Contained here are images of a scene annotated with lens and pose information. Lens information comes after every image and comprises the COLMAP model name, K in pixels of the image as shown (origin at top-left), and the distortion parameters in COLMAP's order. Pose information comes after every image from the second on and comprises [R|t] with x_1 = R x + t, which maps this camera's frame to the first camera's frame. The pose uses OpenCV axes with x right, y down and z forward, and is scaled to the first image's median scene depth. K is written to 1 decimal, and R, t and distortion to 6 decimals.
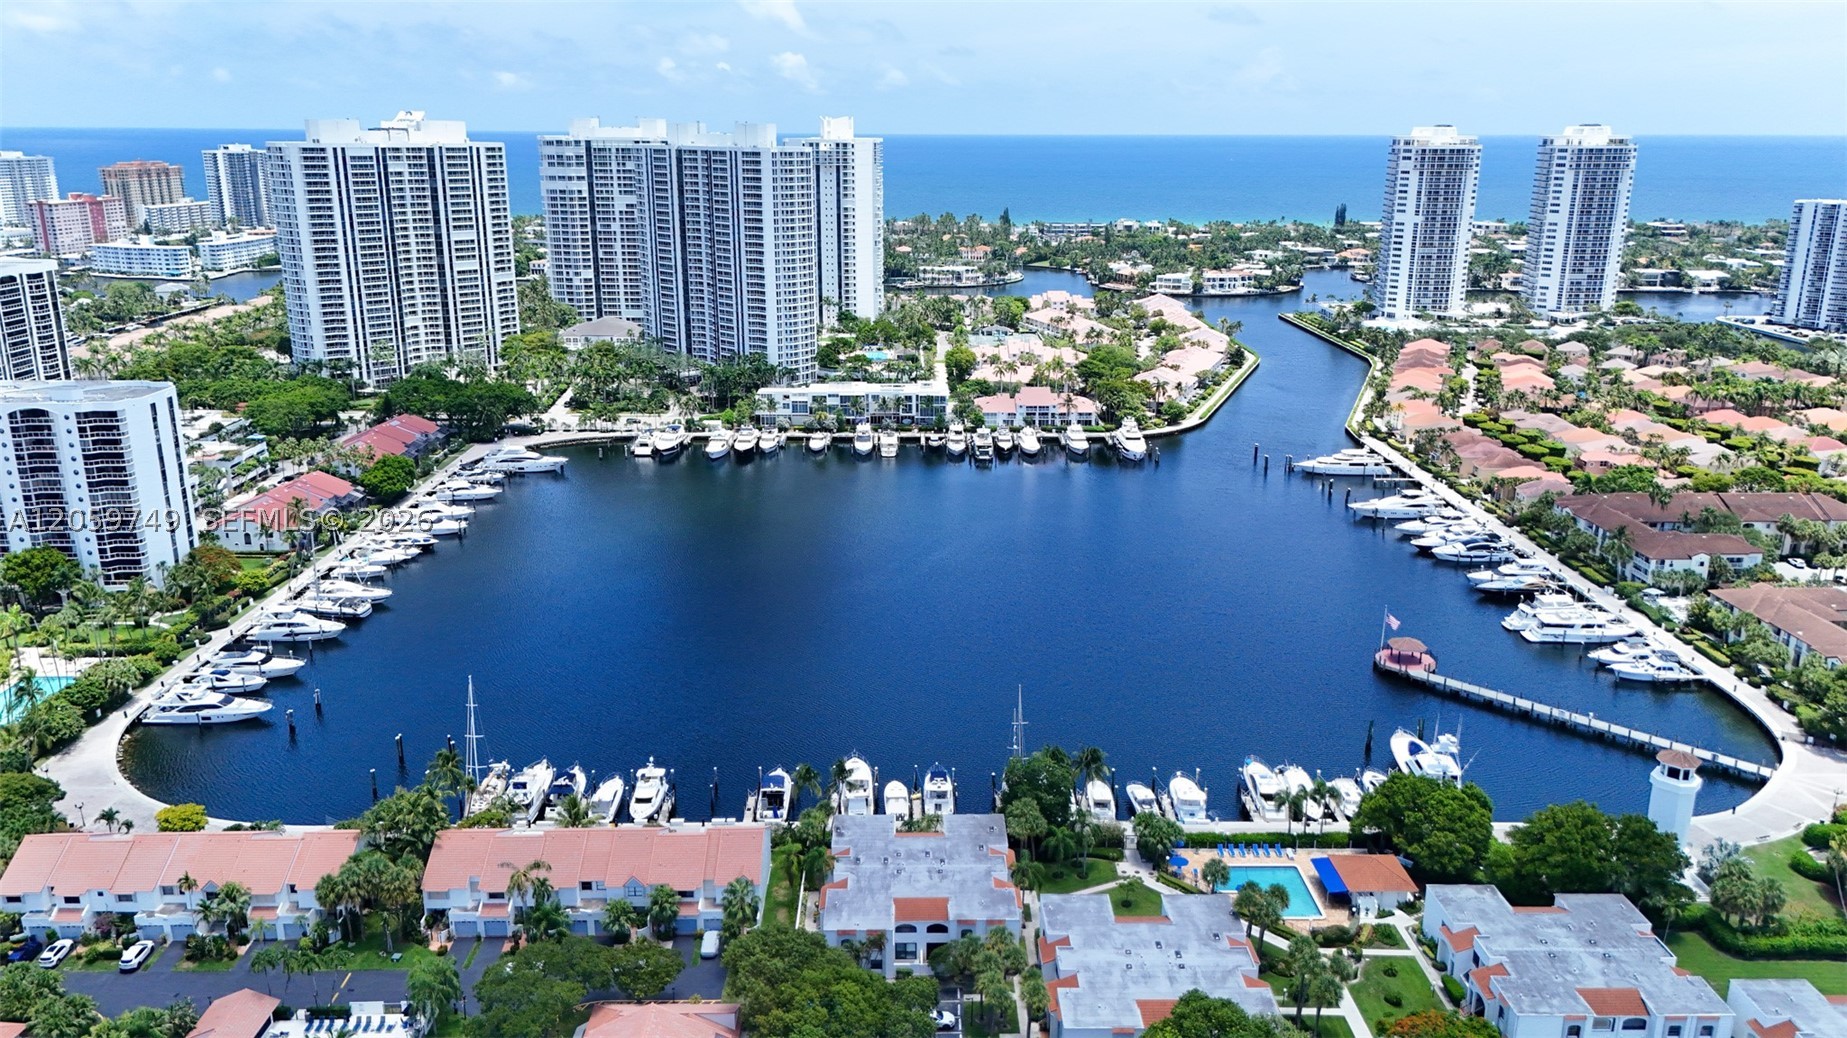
lens RADIAL K [[1362.8, 0, 923.5], [0, 1362.8, 519.0], [0, 0, 1]] dist [0.059713, -0.051985]
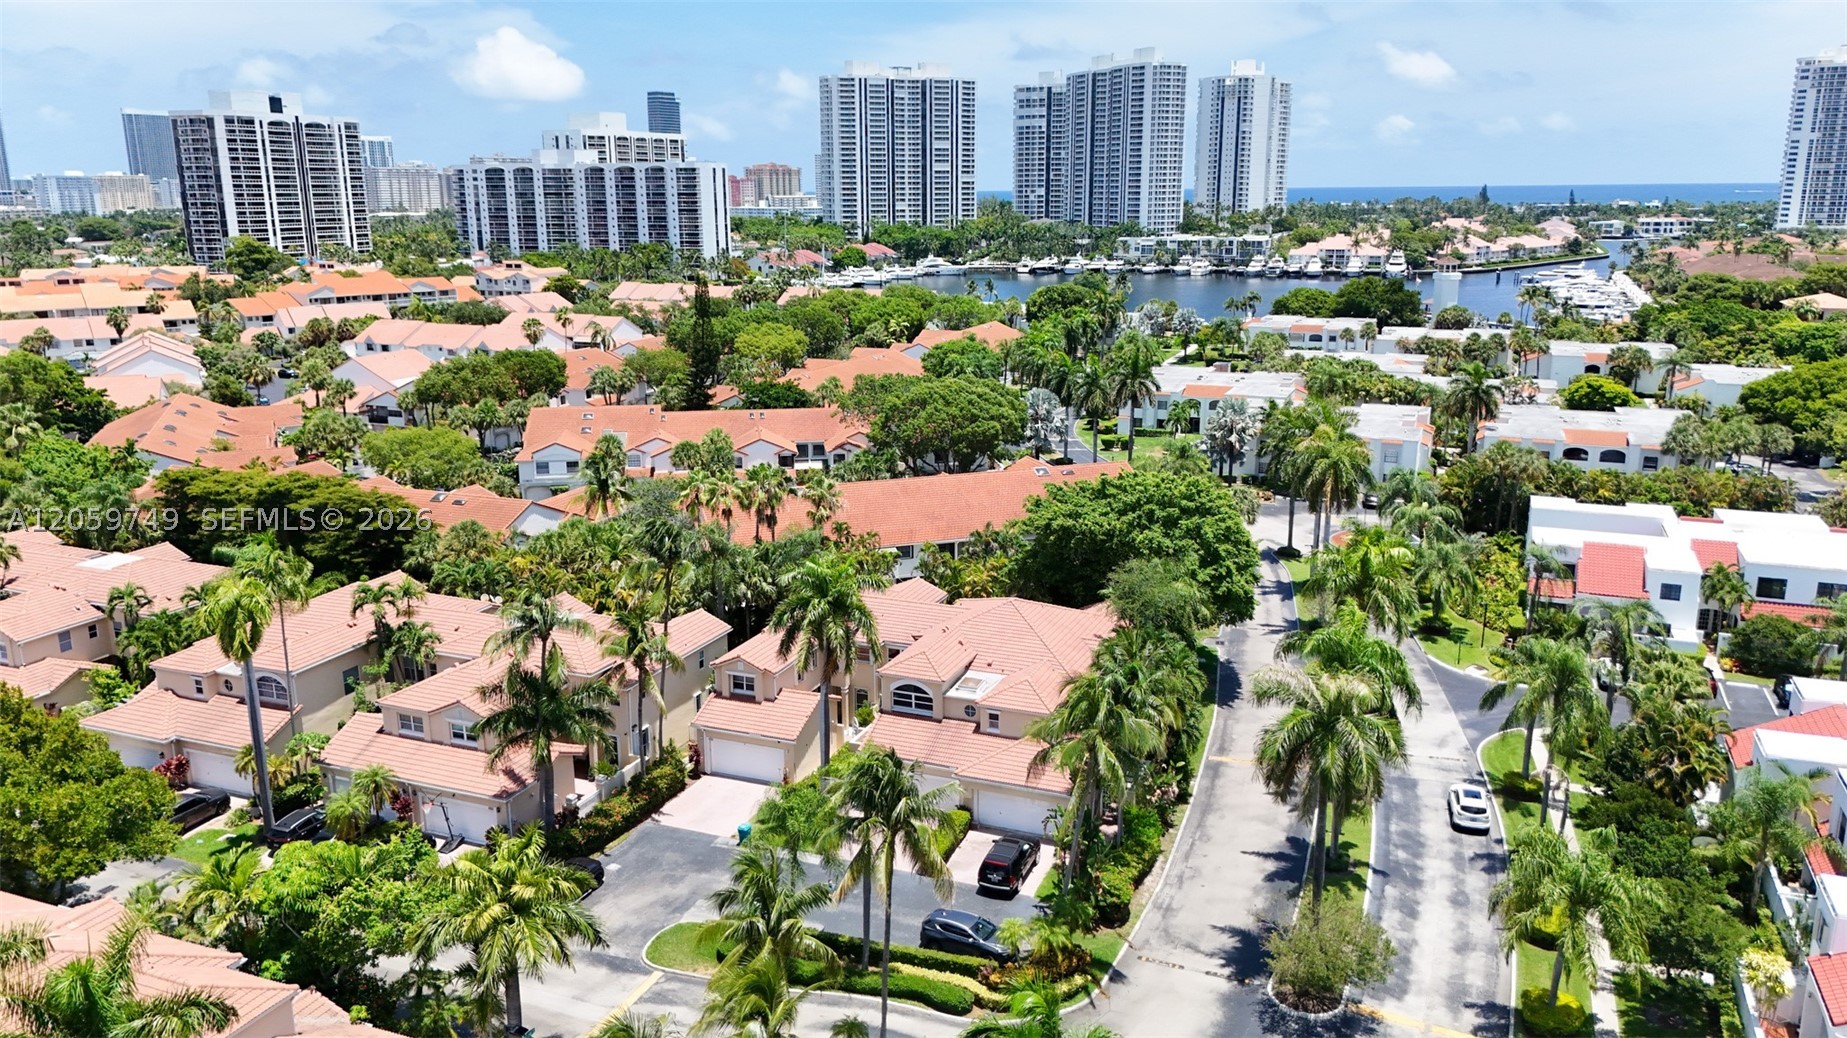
lens RADIAL K [[1362.8, 0, 923.5], [0, 1362.8, 519.0], [0, 0, 1]] dist [0.059713, -0.051985]
pose [[0.917137, 0.085155, -0.389368, 0.221884], [-0.100840, 0.994702, -0.019981, 0.201635], [0.385604, 0.057590, 0.920865, -0.263421]]
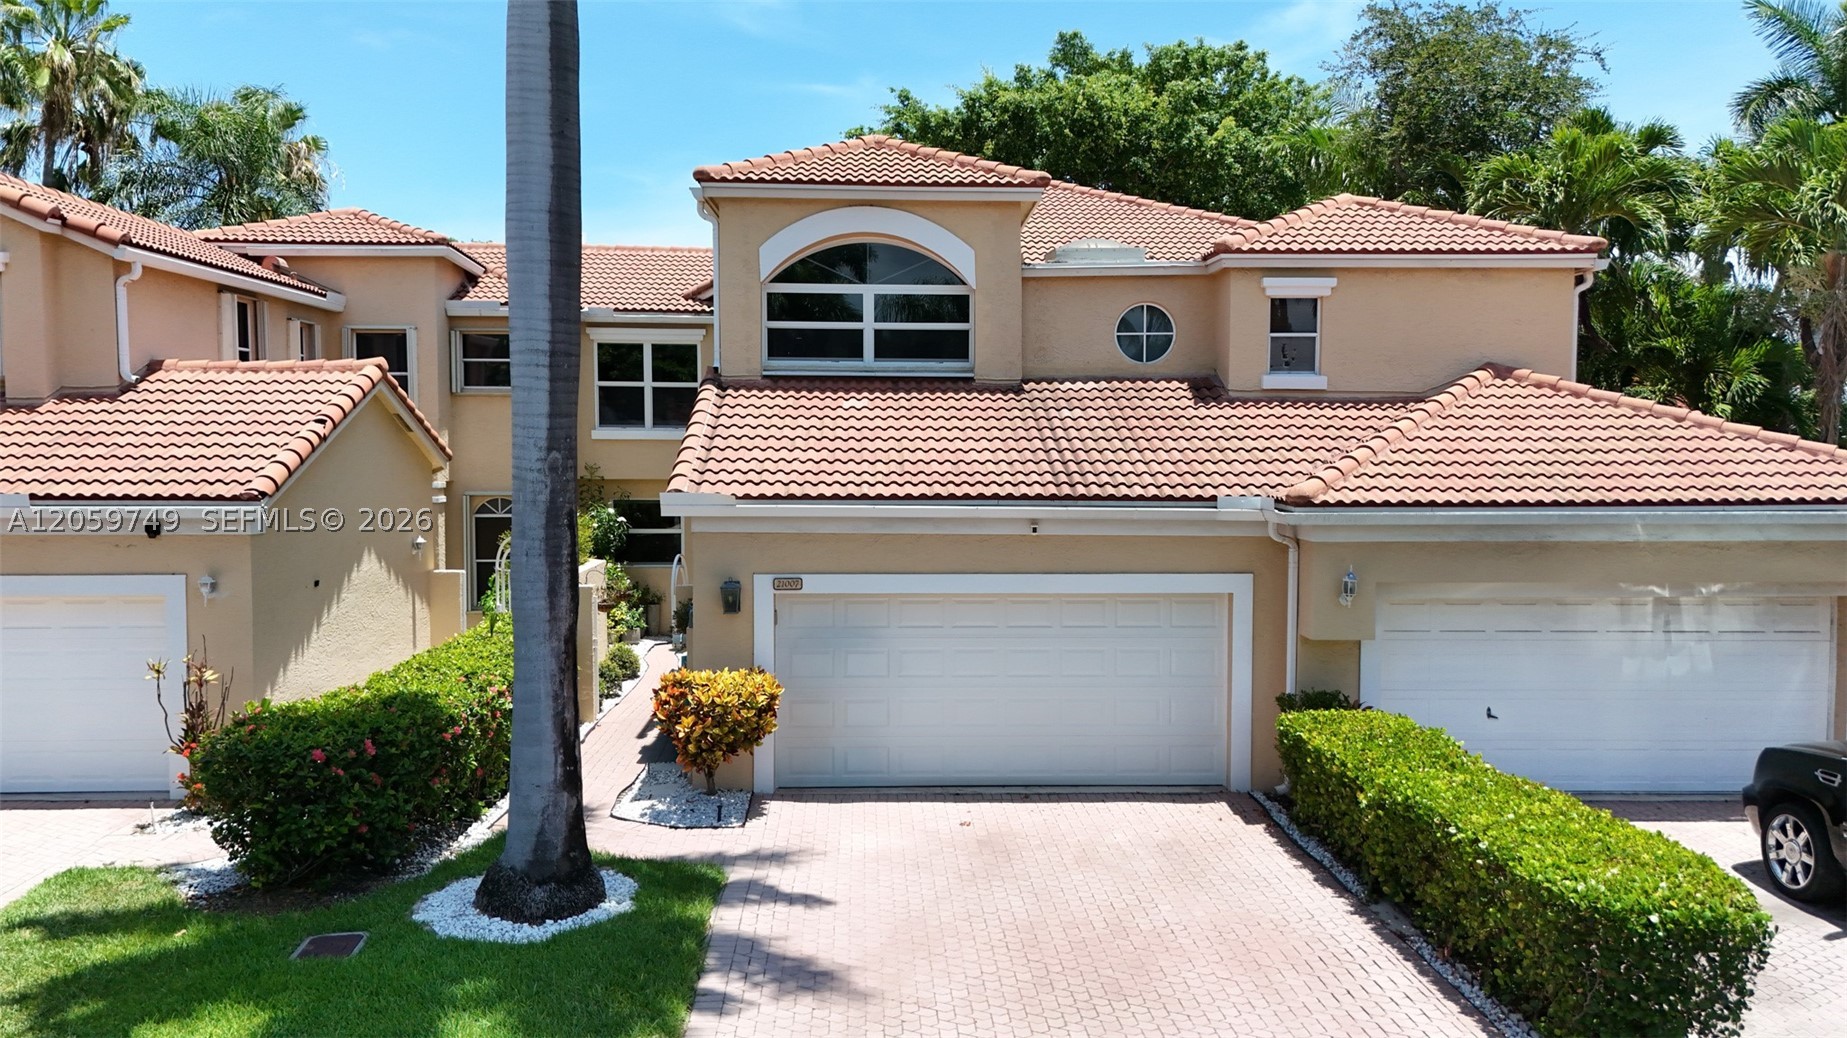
lens RADIAL K [[1362.8, 0, 923.5], [0, 1362.8, 519.0], [0, 0, 1]] dist [0.059713, -0.051985]
pose [[0.999752, -0.003390, 0.022007, 0.162681], [0.008211, 0.974822, -0.222833, 0.231532], [-0.020697, 0.222958, 0.974608, -0.151392]]
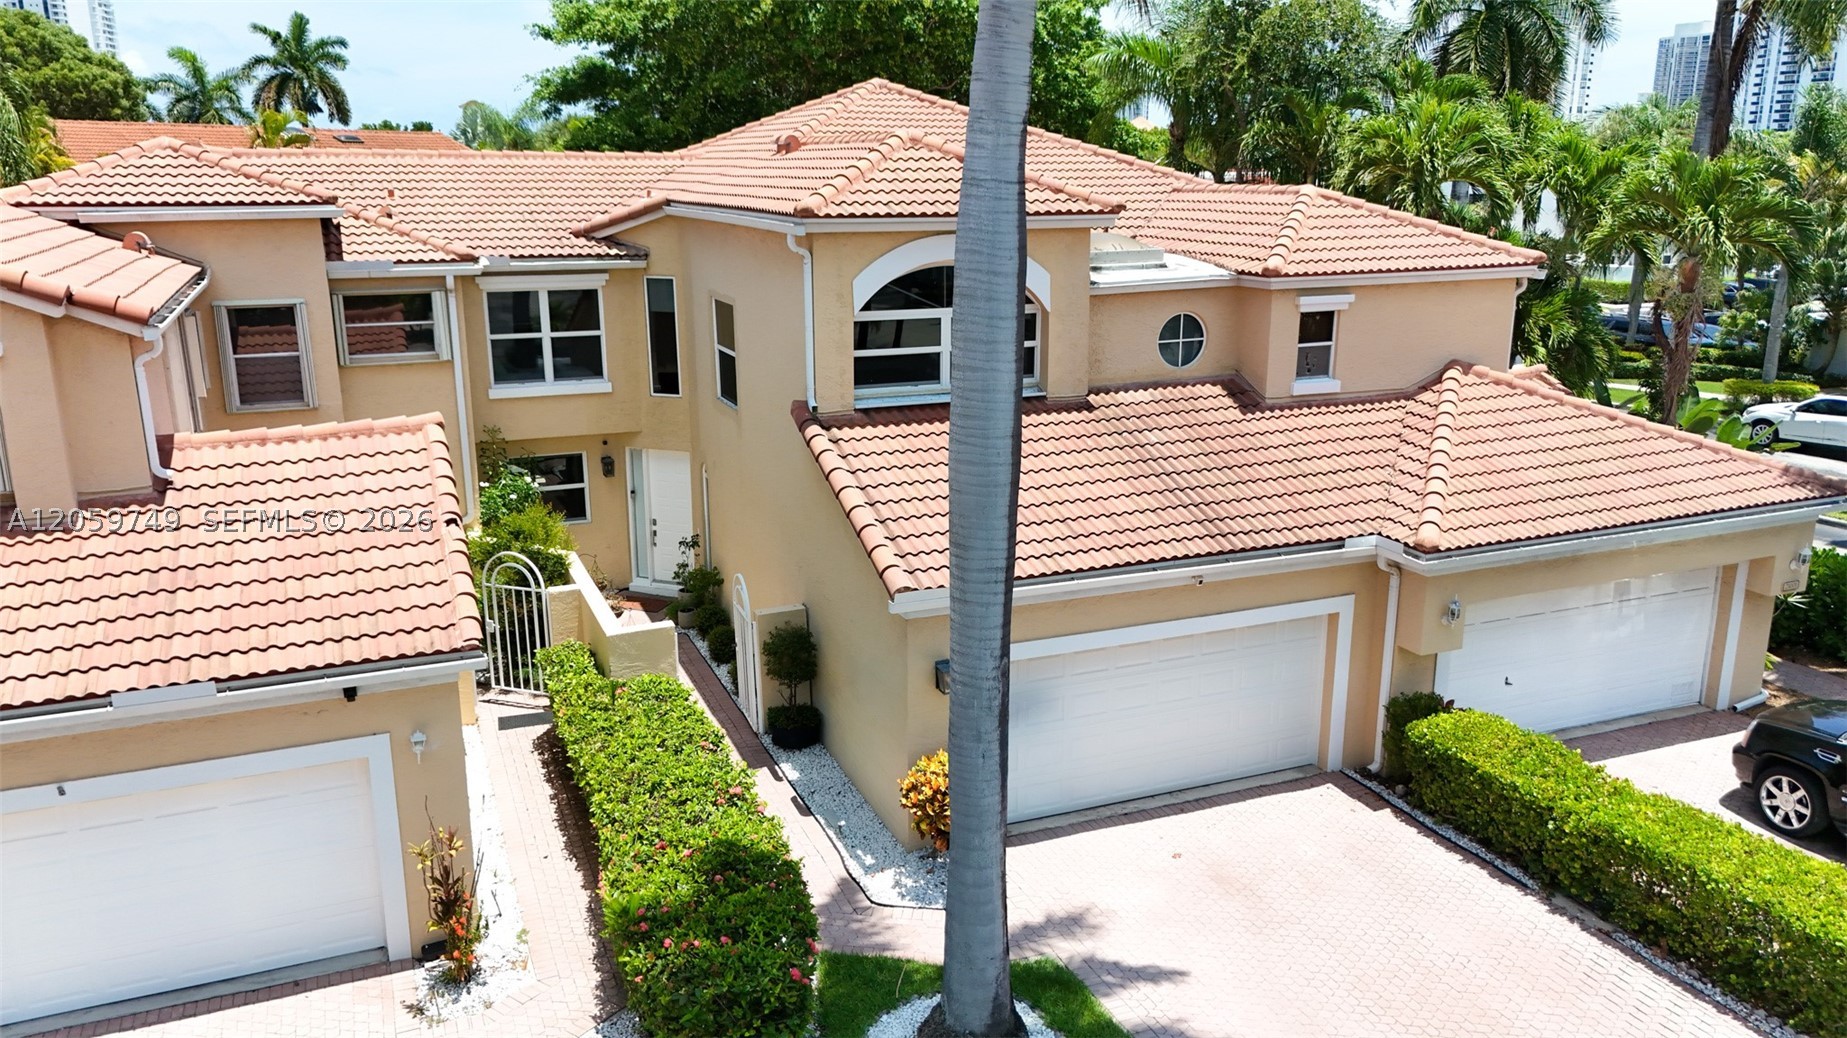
lens RADIAL K [[1367.8, 0, 923.5], [0, 1367.8, 519.0], [0, 0, 1]] dist [0.051312, -0.043577]
pose [[0.928210, -0.100321, 0.358277, 0.148961], [0.110079, 0.993899, -0.006886, 0.223731], [-0.355400, 0.045831, 0.933590, -0.150904]]
